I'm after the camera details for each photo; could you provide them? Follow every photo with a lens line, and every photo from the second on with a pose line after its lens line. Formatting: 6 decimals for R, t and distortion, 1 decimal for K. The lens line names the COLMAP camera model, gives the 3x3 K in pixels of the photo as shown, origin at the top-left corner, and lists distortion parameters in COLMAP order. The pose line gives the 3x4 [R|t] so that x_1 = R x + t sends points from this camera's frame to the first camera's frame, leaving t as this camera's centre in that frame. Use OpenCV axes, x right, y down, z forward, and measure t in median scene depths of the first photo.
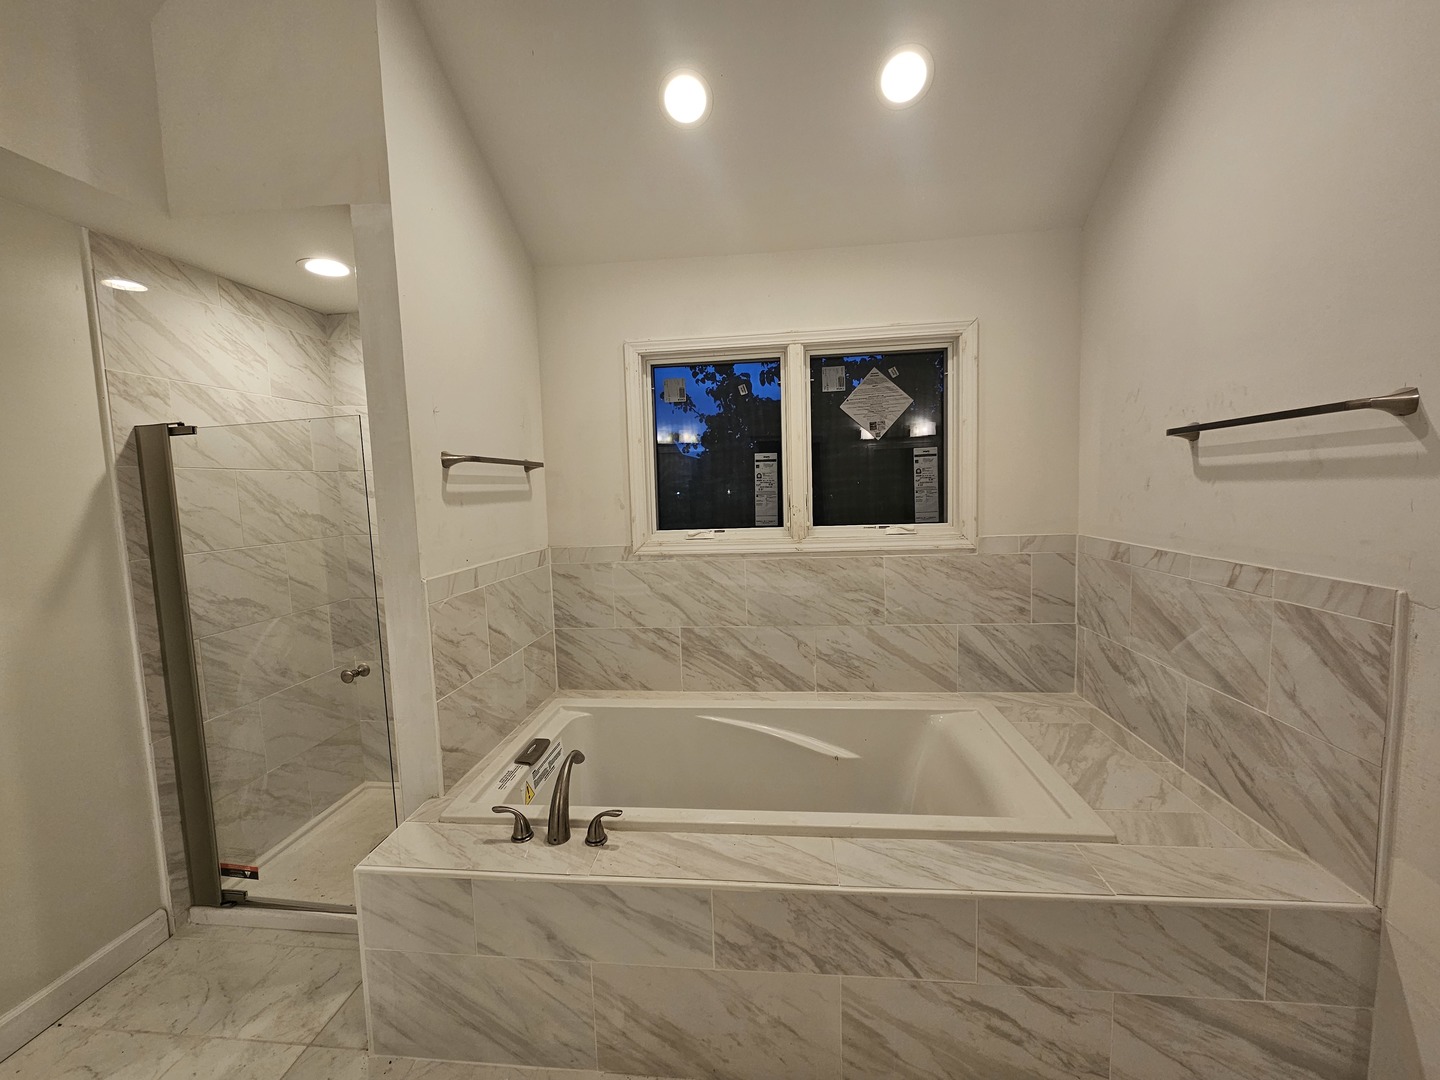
lens RADIAL K [[591.6, 0, 717.3], [0, 591.6, 539.9], [0, 0, 1]] dist [-0.002236, -0.000289]
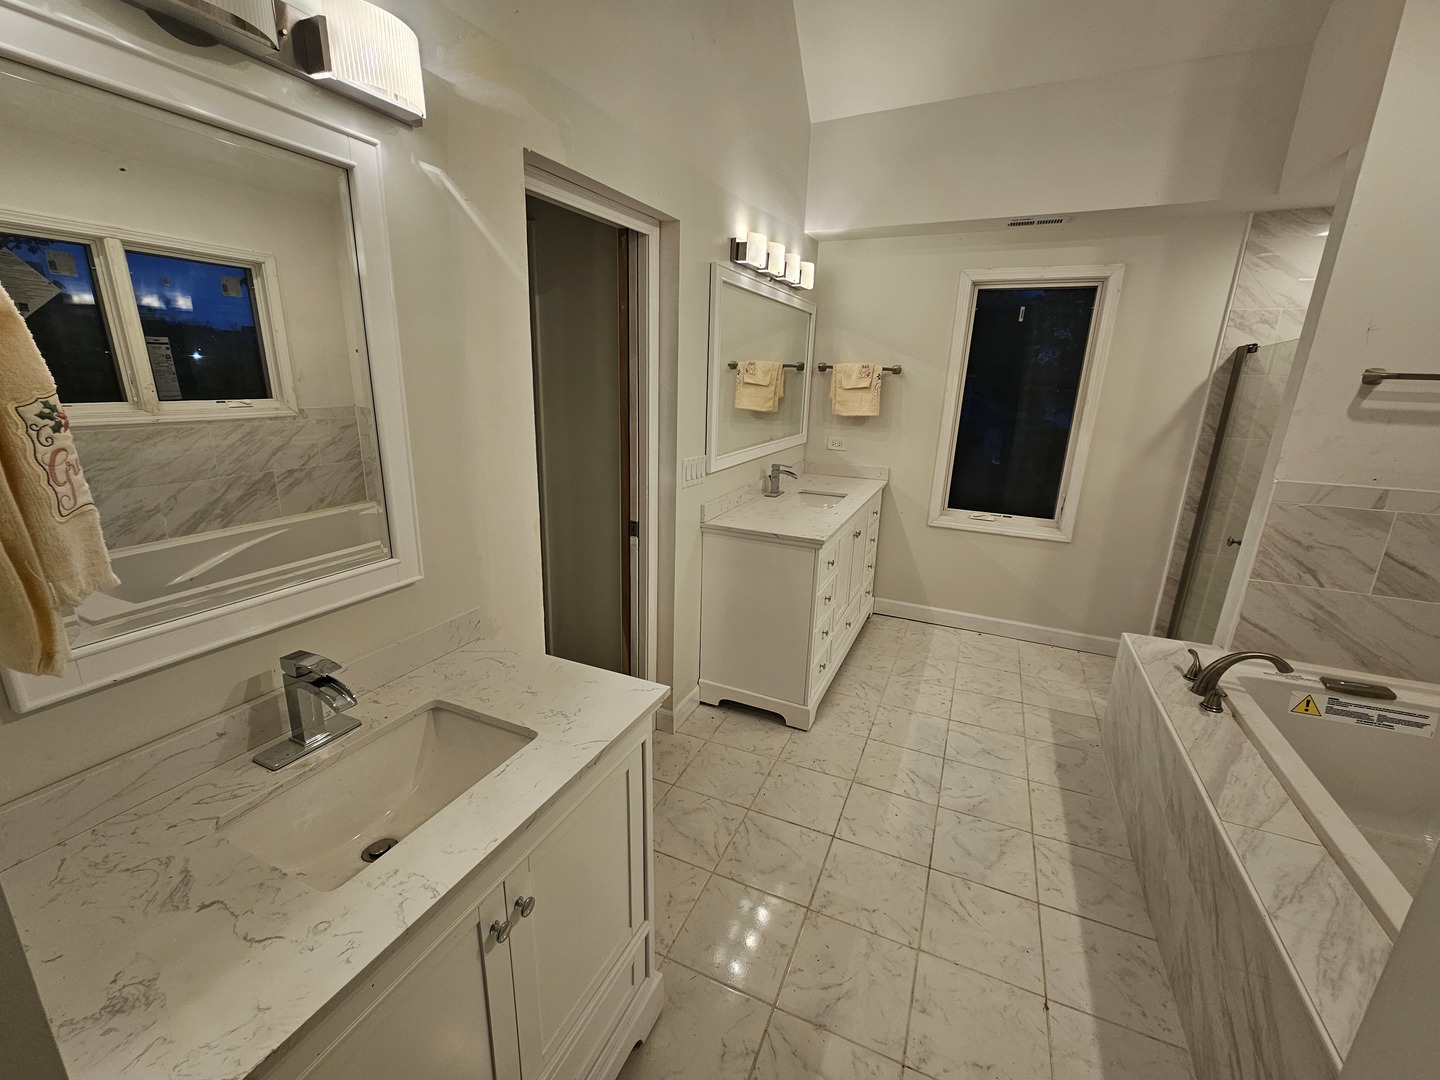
lens RADIAL K [[591.6, 0, 719.5], [0, 591.6, 539.0], [0, 0, 1]] dist [-0.002236, -0.000289]
pose [[-0.313851, 0.279833, -0.907299, 0.903764], [-0.097152, 0.941102, 0.323865, -0.090296], [0.944489, 0.189791, -0.268180, 0.251058]]
